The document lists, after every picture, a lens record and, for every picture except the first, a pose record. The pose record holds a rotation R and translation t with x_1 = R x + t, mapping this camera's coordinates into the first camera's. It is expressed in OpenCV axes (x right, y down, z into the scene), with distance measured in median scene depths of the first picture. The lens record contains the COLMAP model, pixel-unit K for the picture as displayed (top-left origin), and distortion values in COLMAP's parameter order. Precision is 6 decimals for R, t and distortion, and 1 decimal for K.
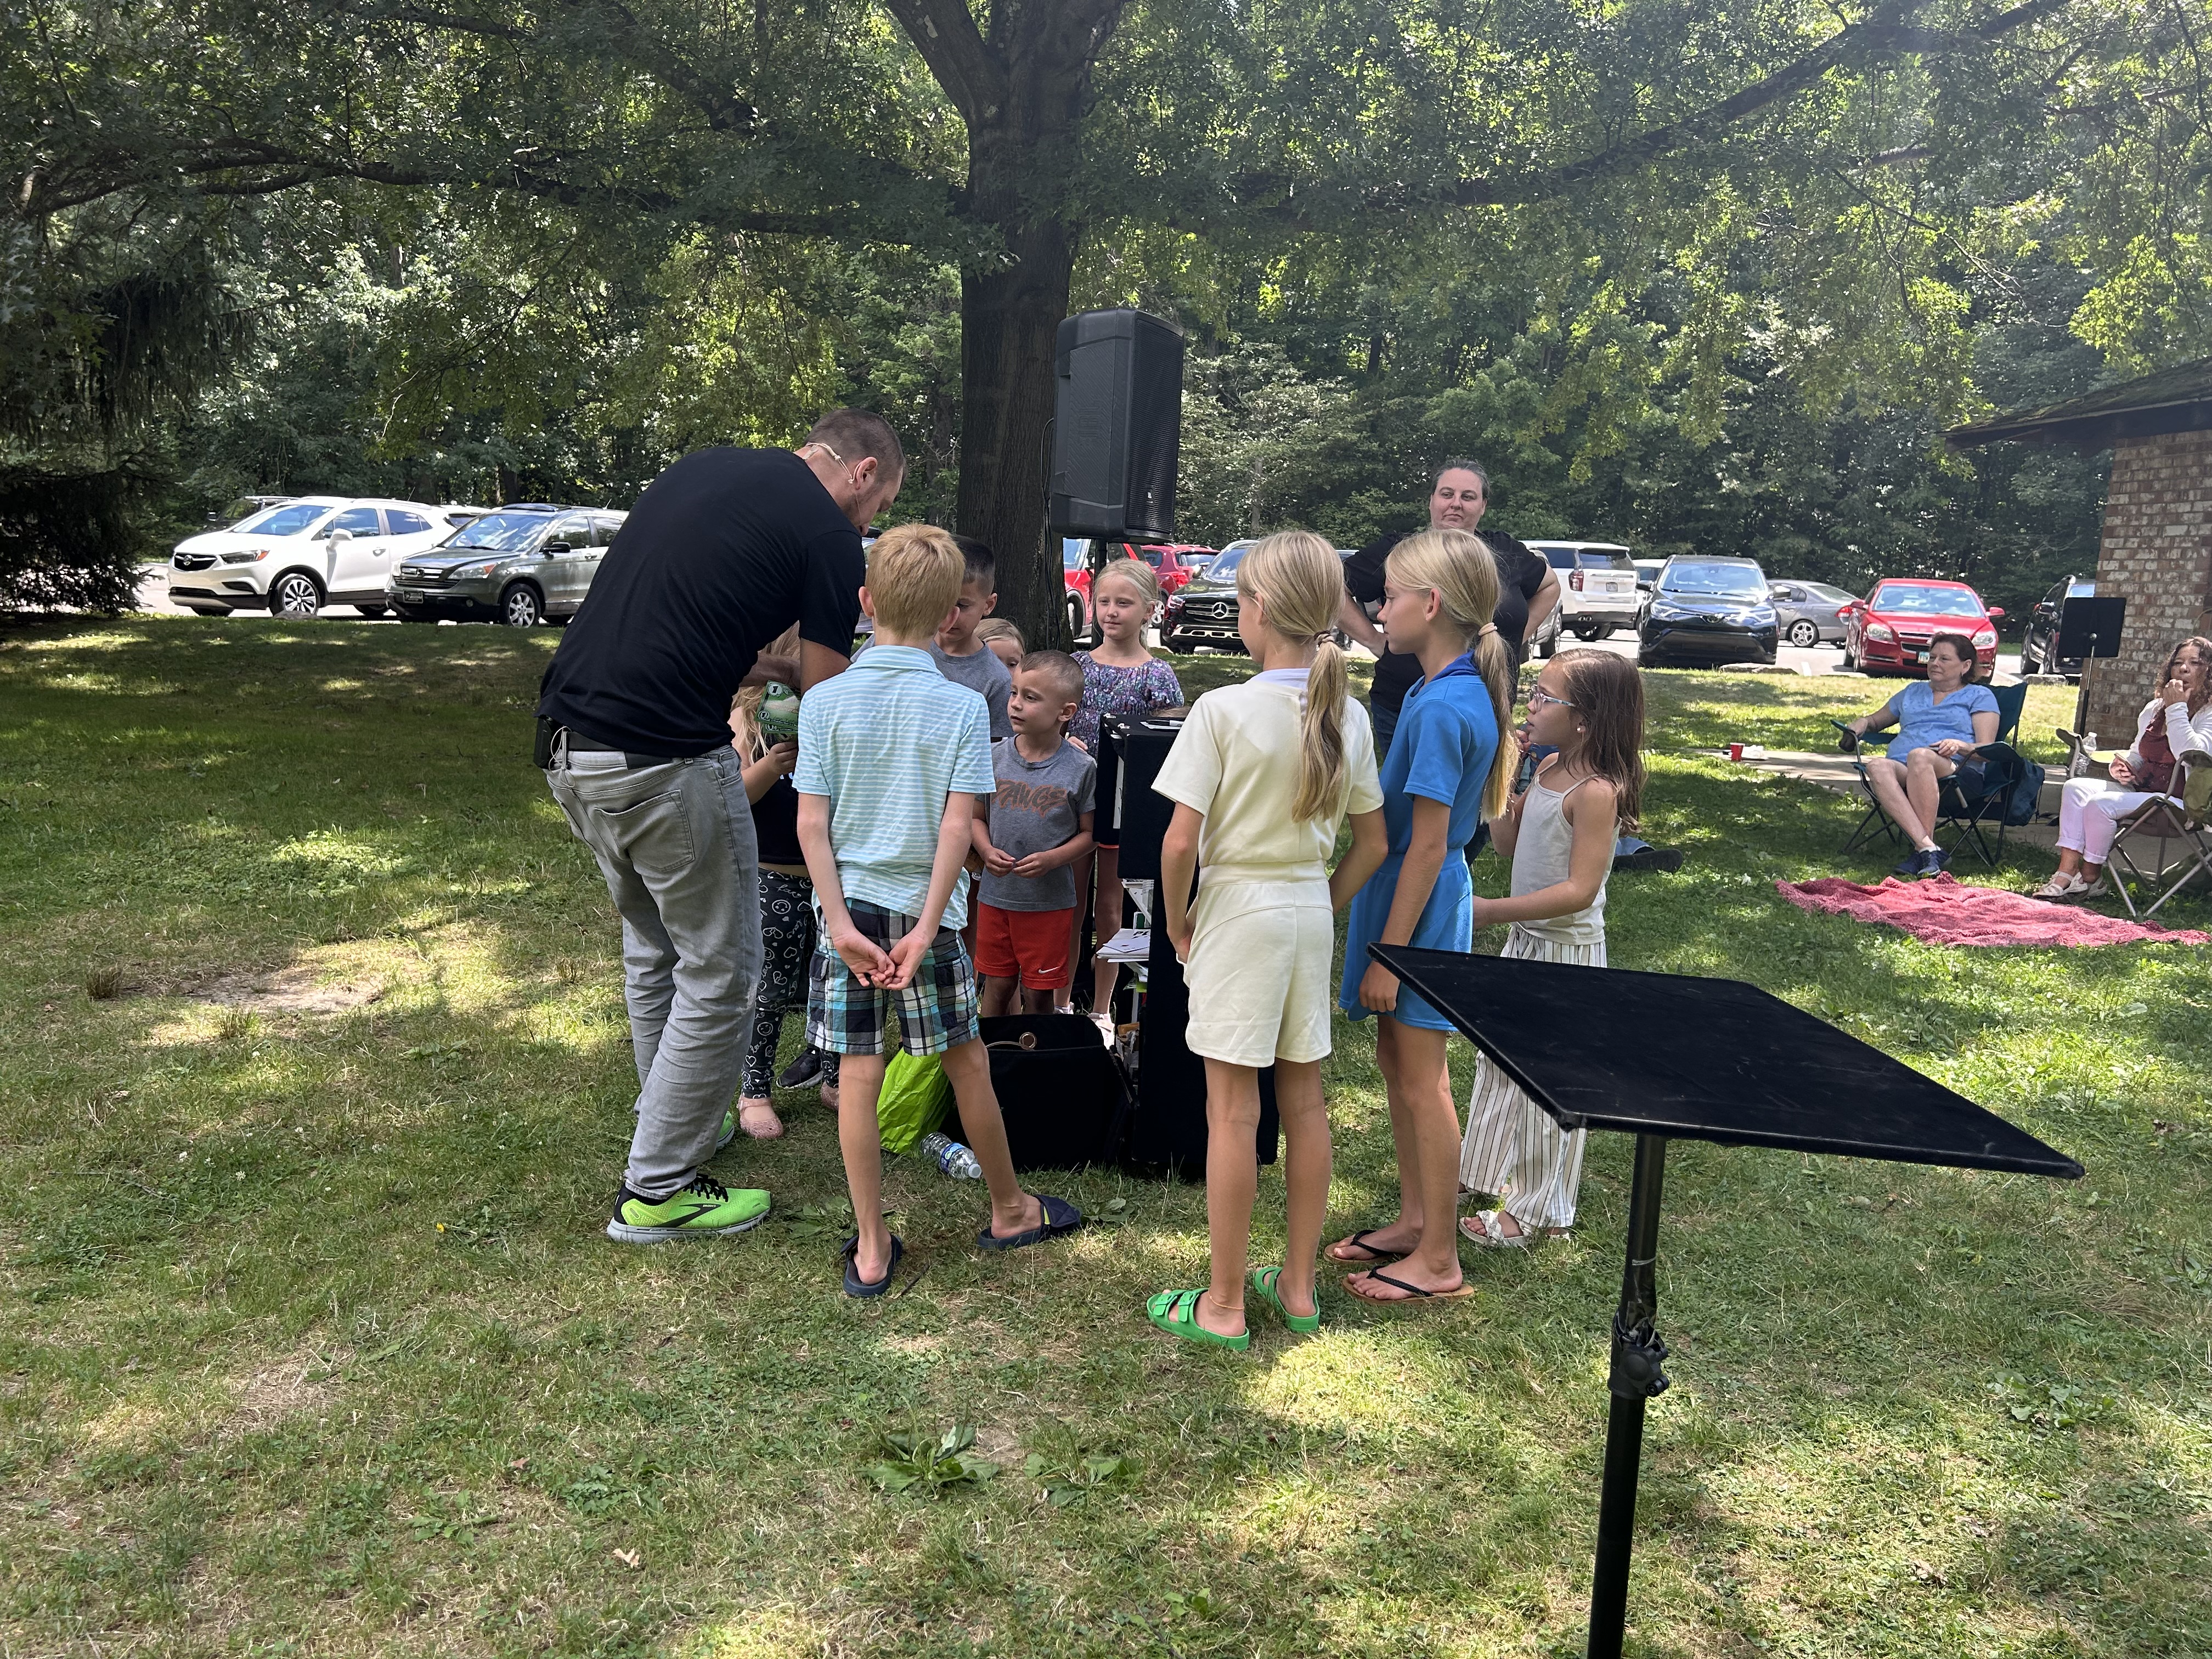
lens RADIAL K [[1655.6, 0, 1088.5], [0, 1655.6, 858.7], [0, 0, 1]] dist [0.036505, -0.041930]
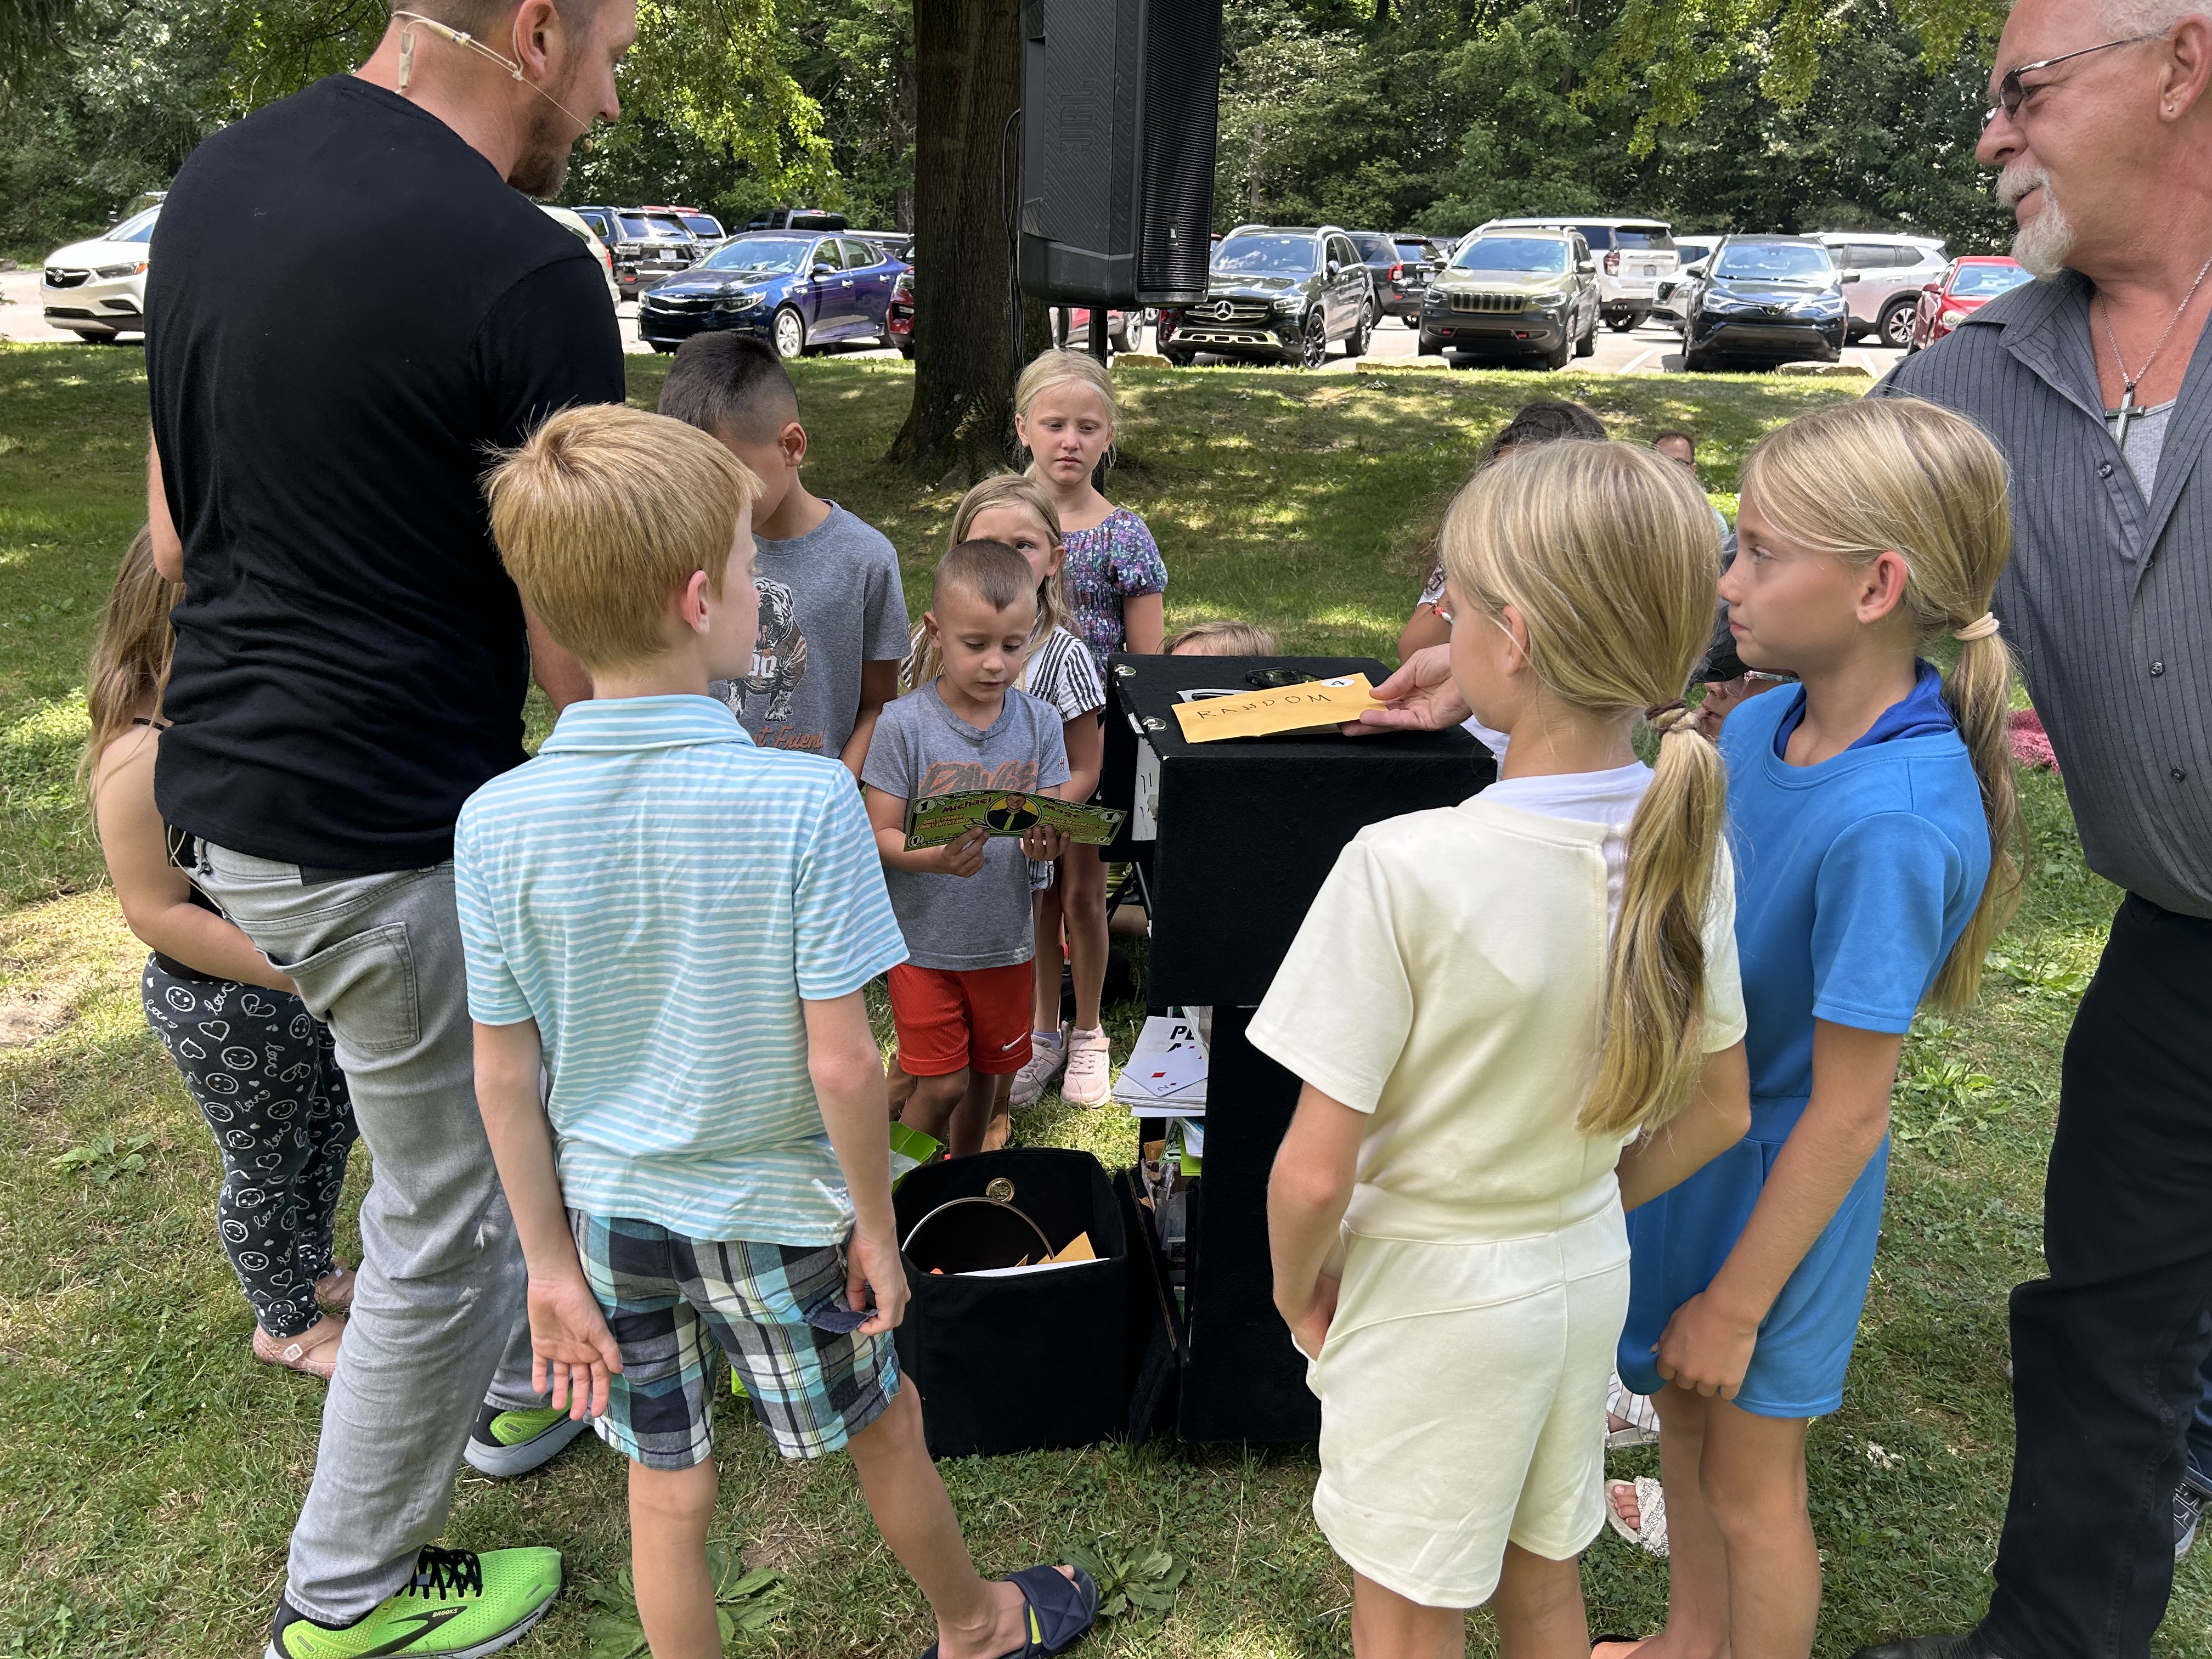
lens RADIAL K [[1655.6, 0, 1089.4], [0, 1655.6, 845.2], [0, 0, 1]] dist [0.036505, -0.041930]
pose [[0.999782, -0.020758, 0.002128, -0.000516], [0.020091, 0.985149, 0.170522, -0.021666], [-0.005636, -0.170442, 0.985352, 0.073164]]
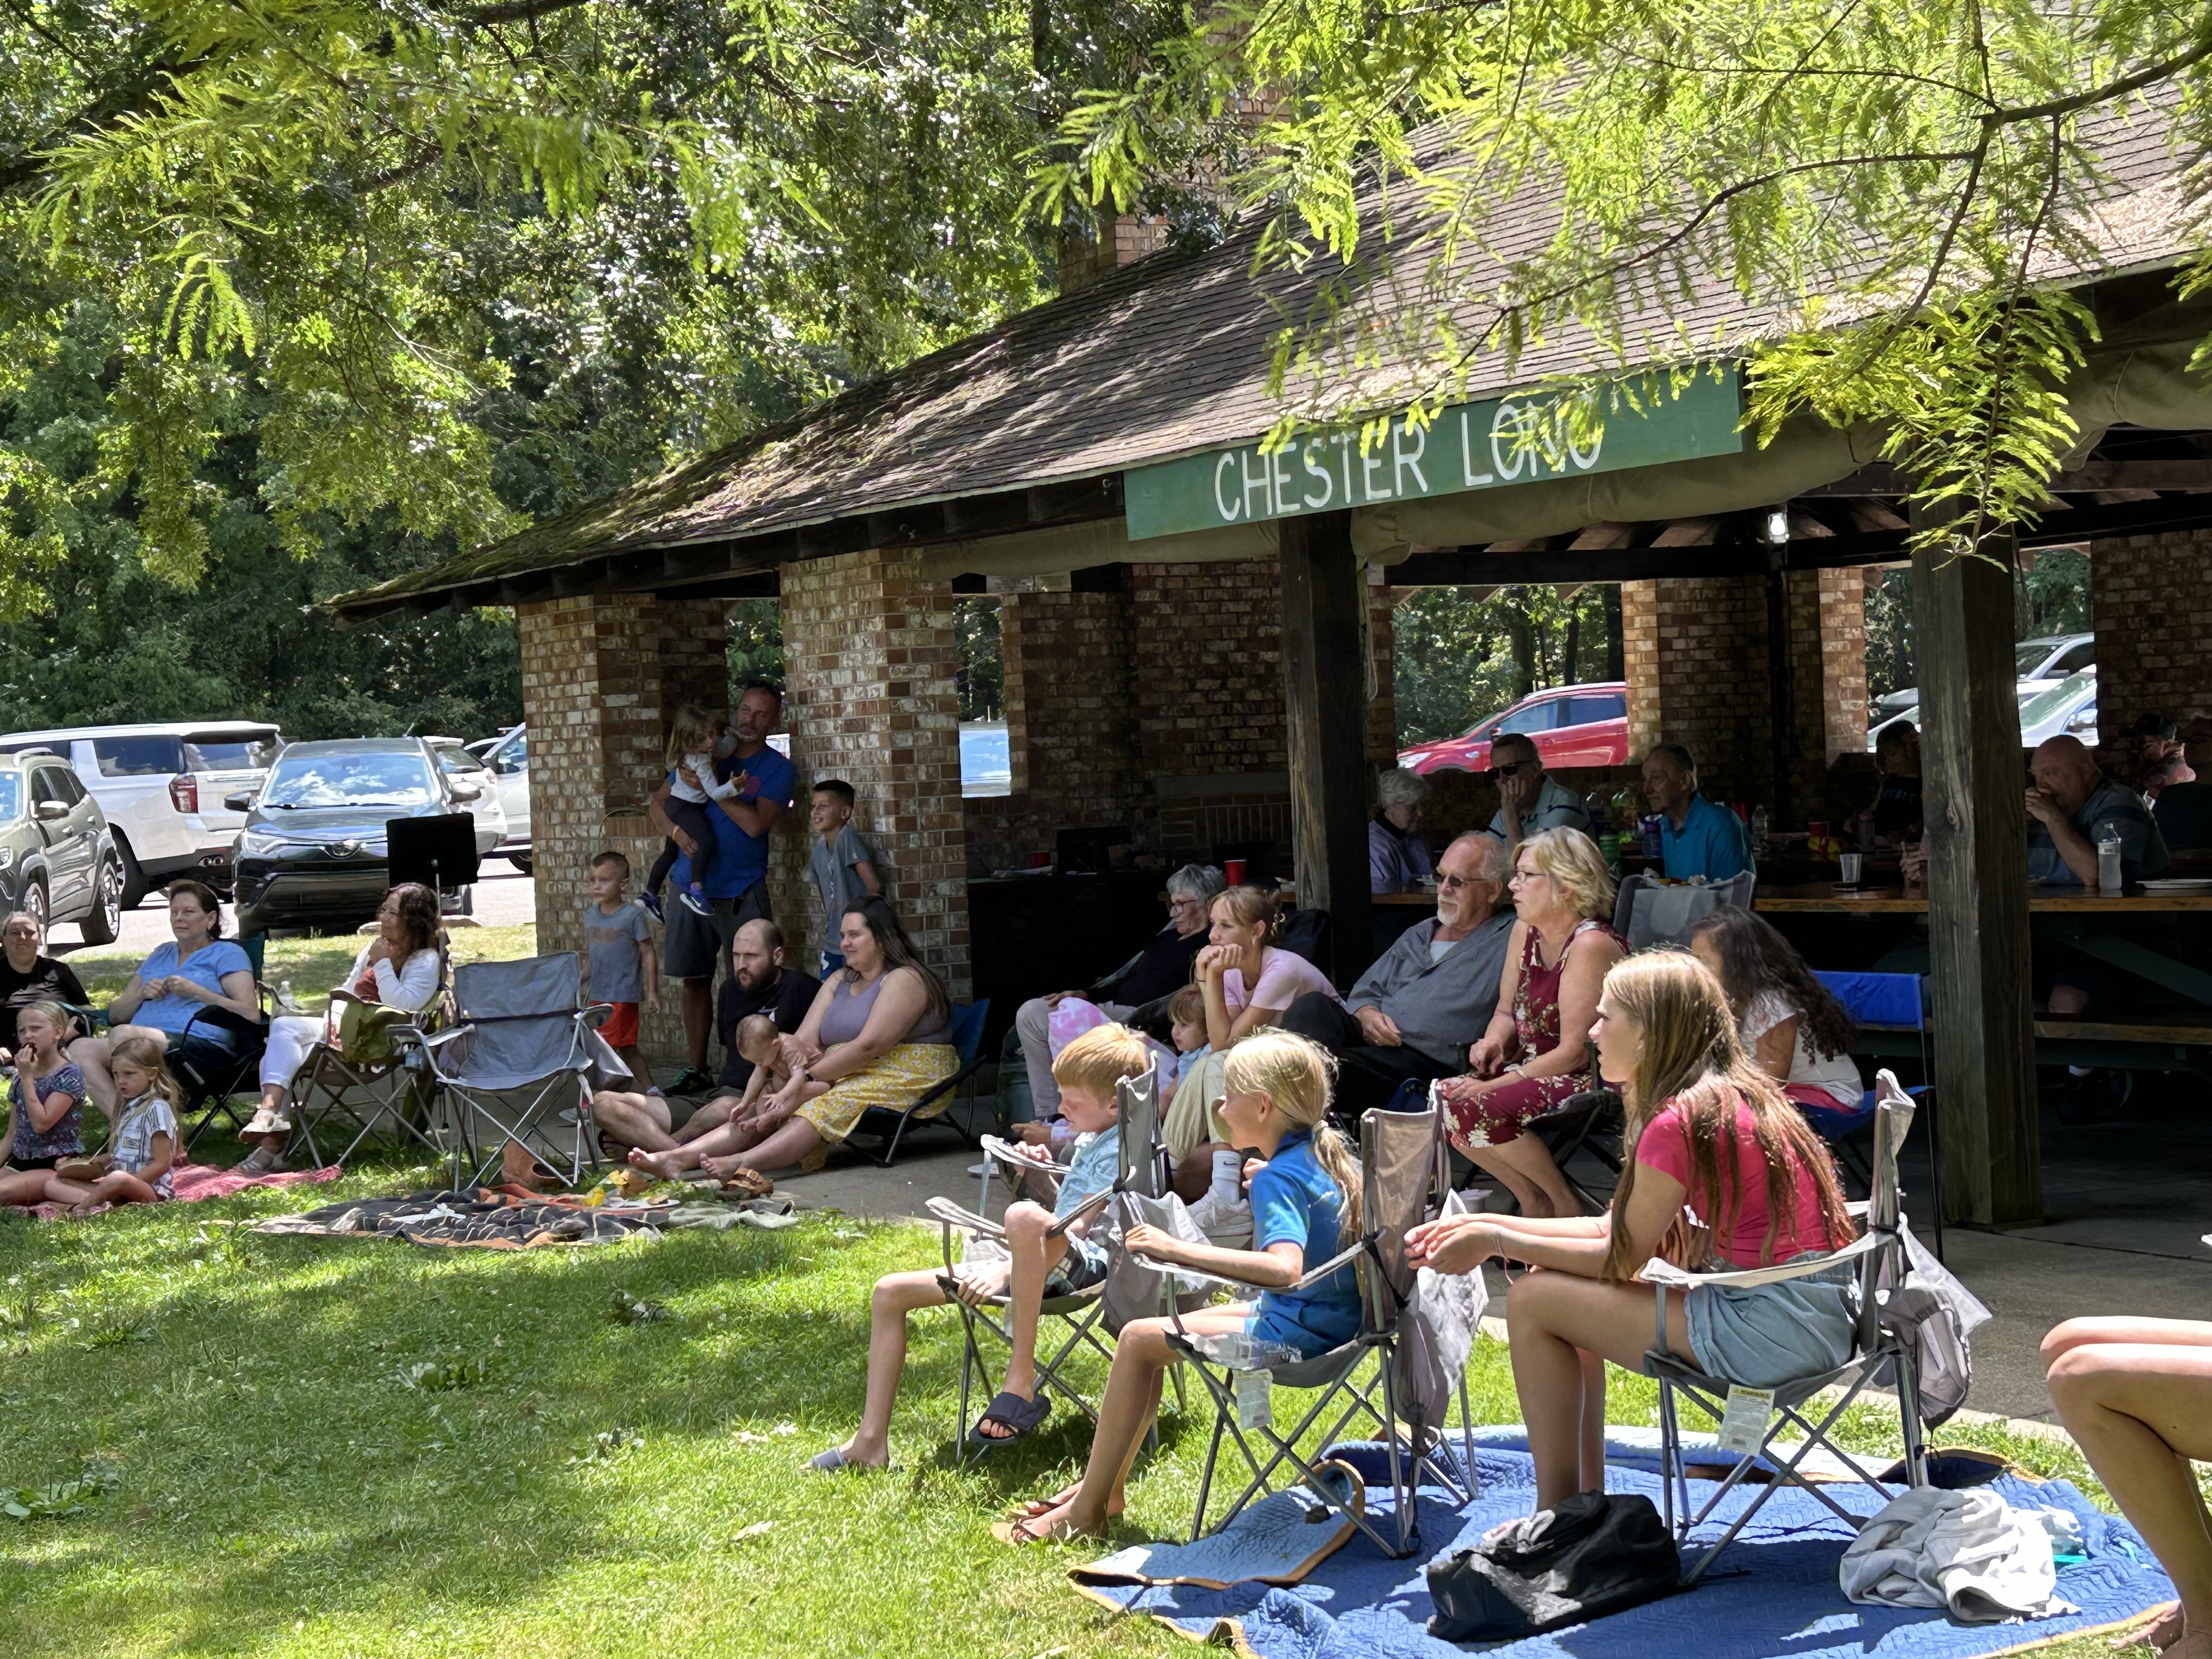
lens RADIAL K [[3950.0, 0, 1104.1], [0, 3950.0, 831.7], [0, 0, 1]] dist [0.042037, 0.000000]
pose [[0.902572, -0.101037, 0.418515, 0.037286], [0.162479, 0.980130, -0.113783, 0.053836], [-0.398703, 0.170697, 0.901054, -0.376934]]
